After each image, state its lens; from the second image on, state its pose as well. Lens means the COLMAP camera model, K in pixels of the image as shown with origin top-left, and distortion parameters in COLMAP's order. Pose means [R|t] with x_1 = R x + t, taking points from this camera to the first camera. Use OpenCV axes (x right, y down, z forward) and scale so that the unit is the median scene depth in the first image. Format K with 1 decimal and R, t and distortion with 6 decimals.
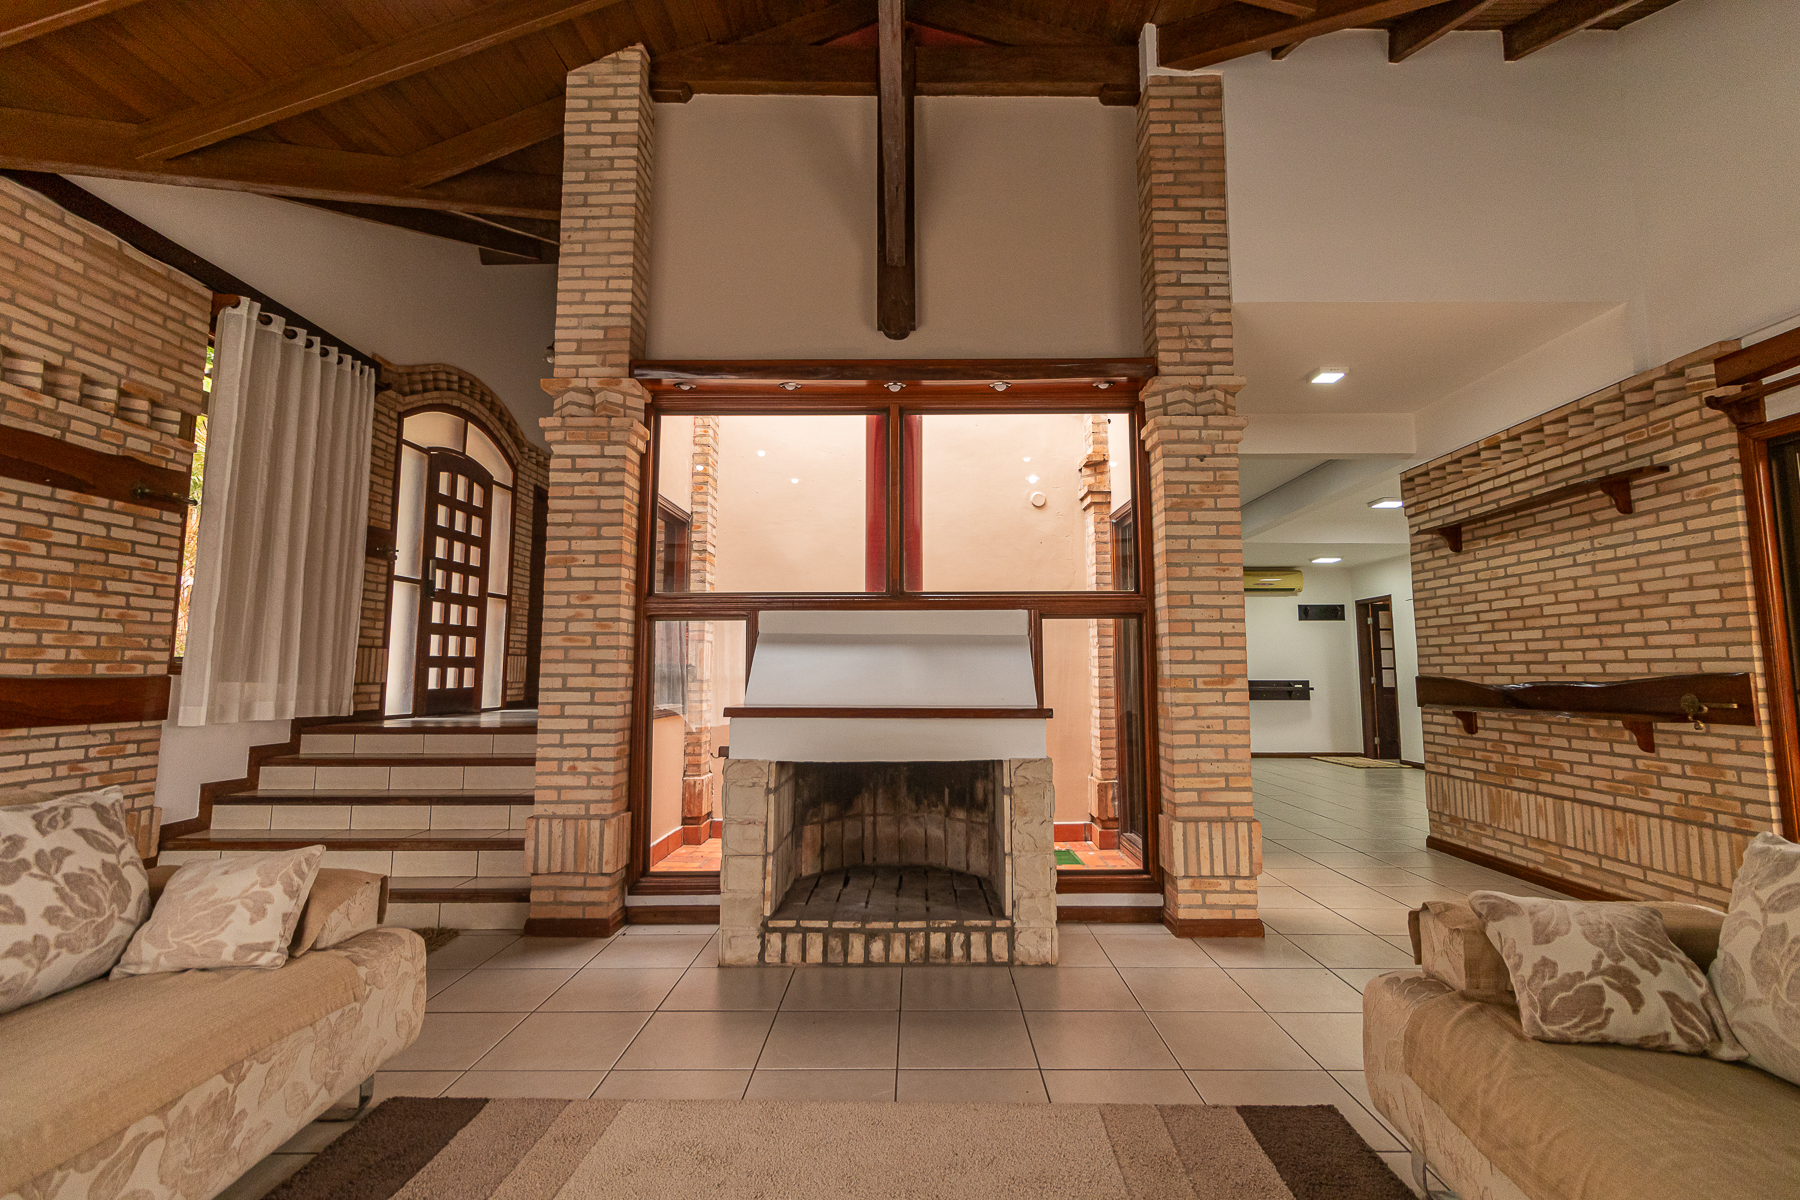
lens RADIAL K [[829.7, 0, 921.2], [0, 829.7, 580.0], [0, 0, 1]] dist [0.001959, 0.001556]
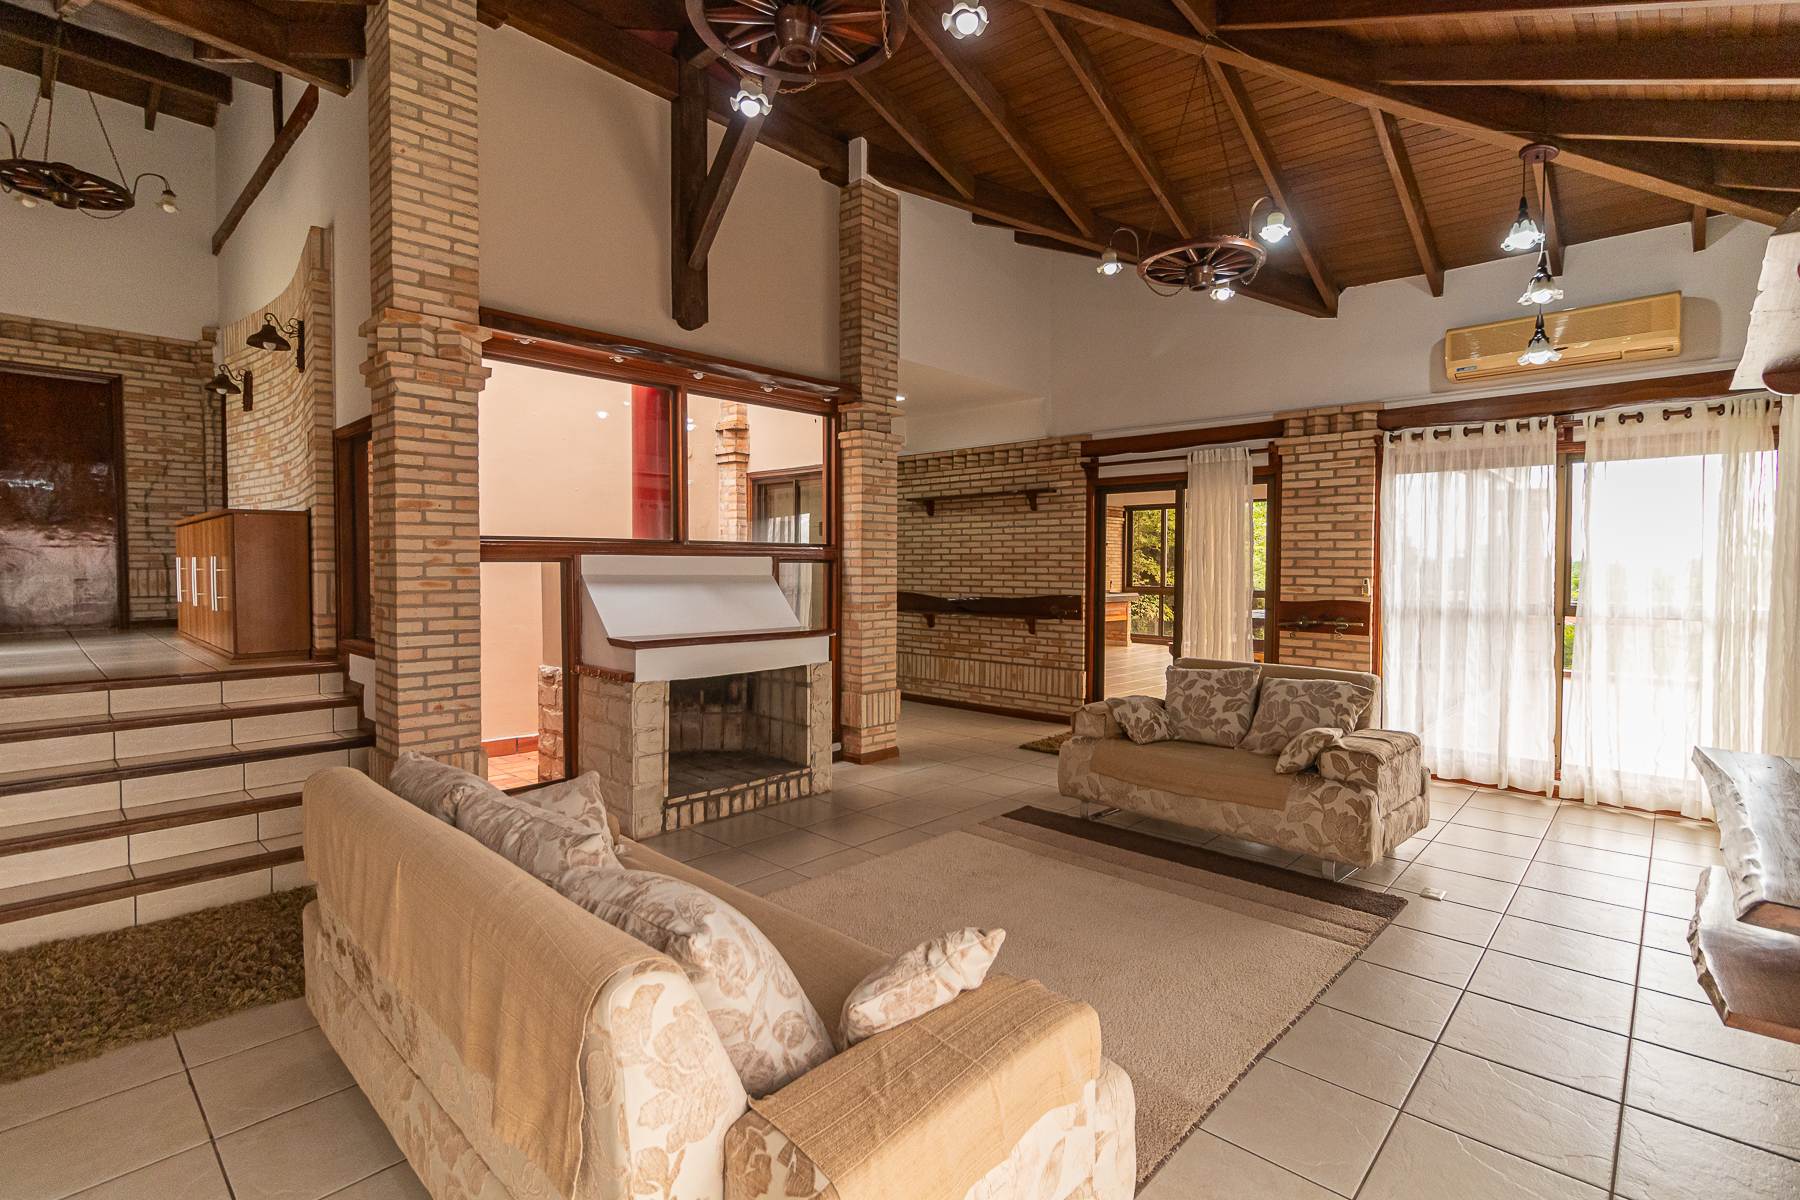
lens RADIAL K [[829.7, 0, 921.2], [0, 829.7, 580.0], [0, 0, 1]] dist [0.001959, 0.001556]
pose [[0.680819, -0.007742, 0.732411, -0.747747], [-0.087793, 0.991873, 0.092093, -0.077824], [-0.727171, -0.126999, 0.674606, -0.113746]]
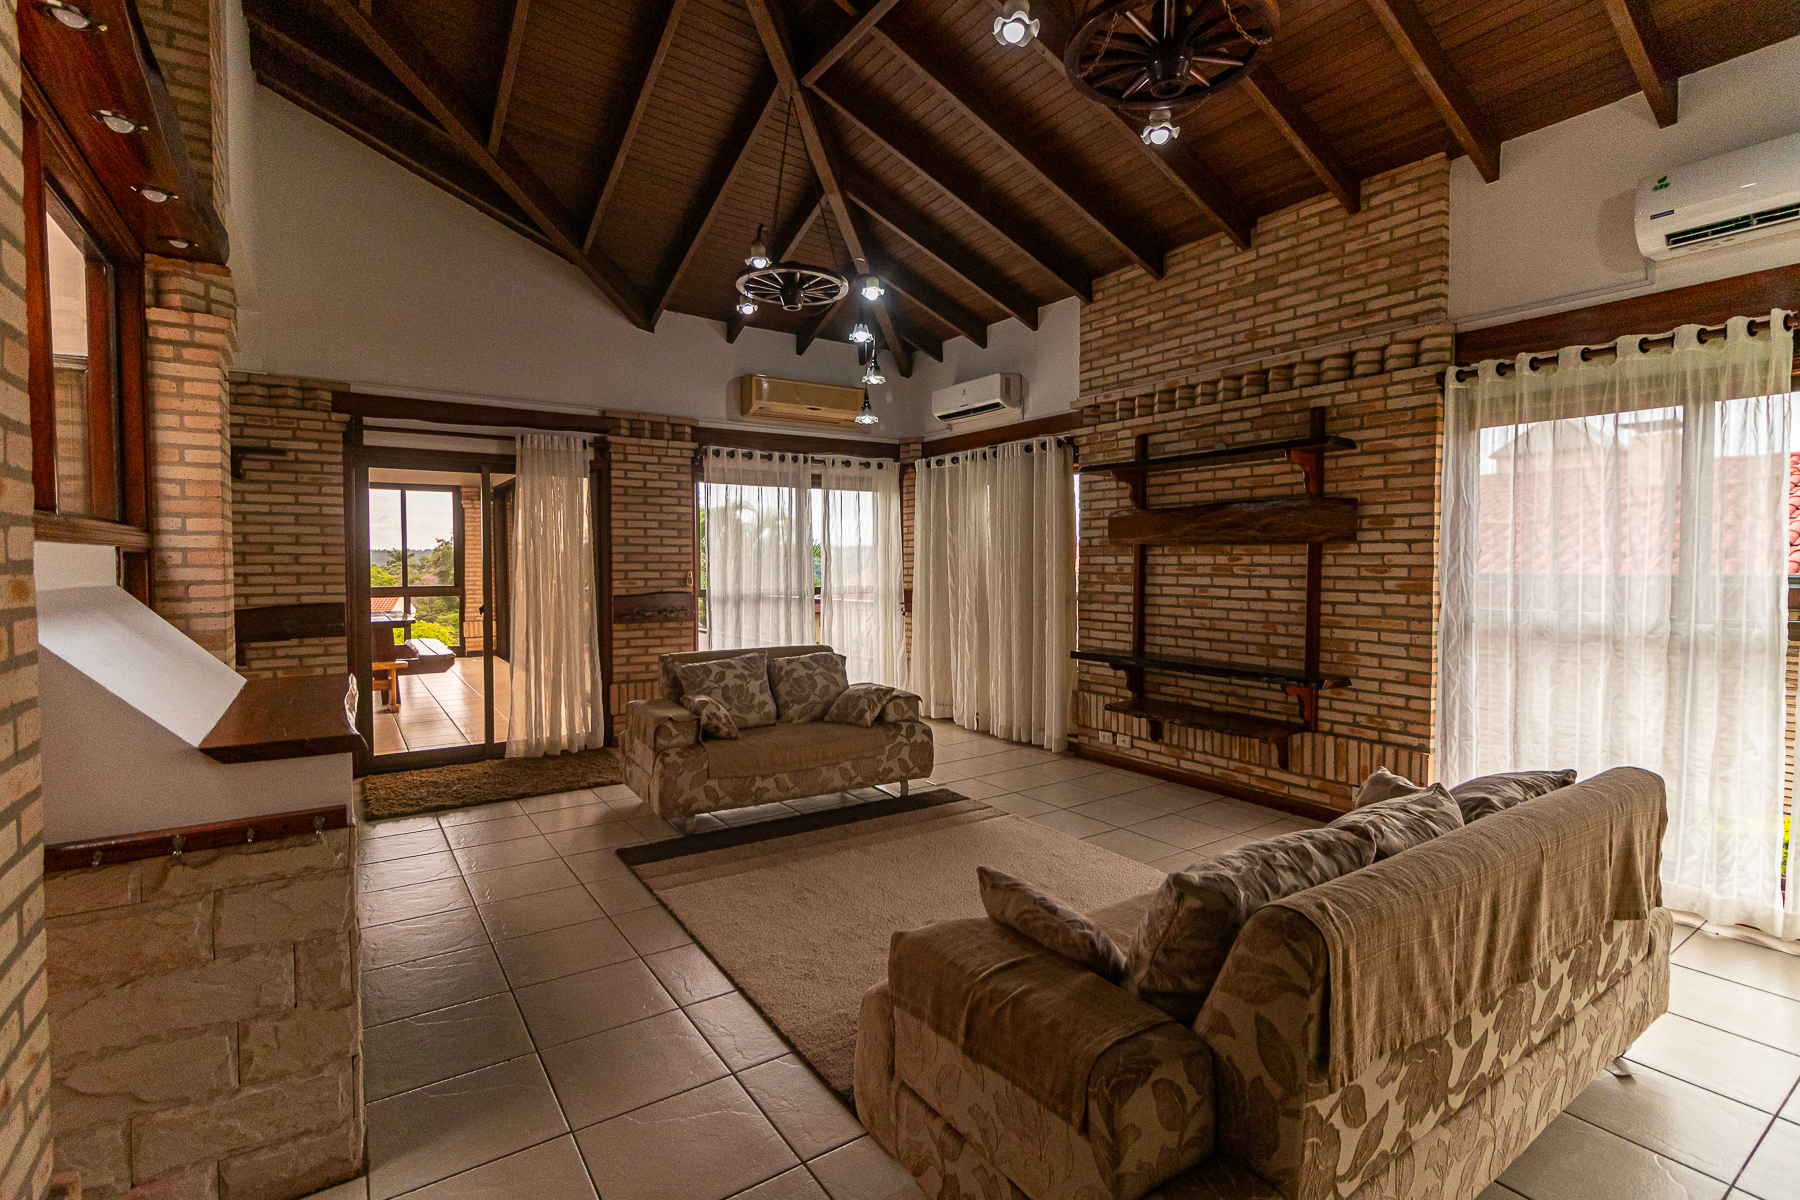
lens RADIAL K [[829.7, 0, 921.2], [0, 829.7, 580.0], [0, 0, 1]] dist [0.001959, 0.001556]
pose [[-0.555945, -0.016965, 0.831046, -0.800271], [-0.090601, 0.995072, -0.040295, 0.030828], [-0.826267, -0.097695, -0.554742, 0.871091]]
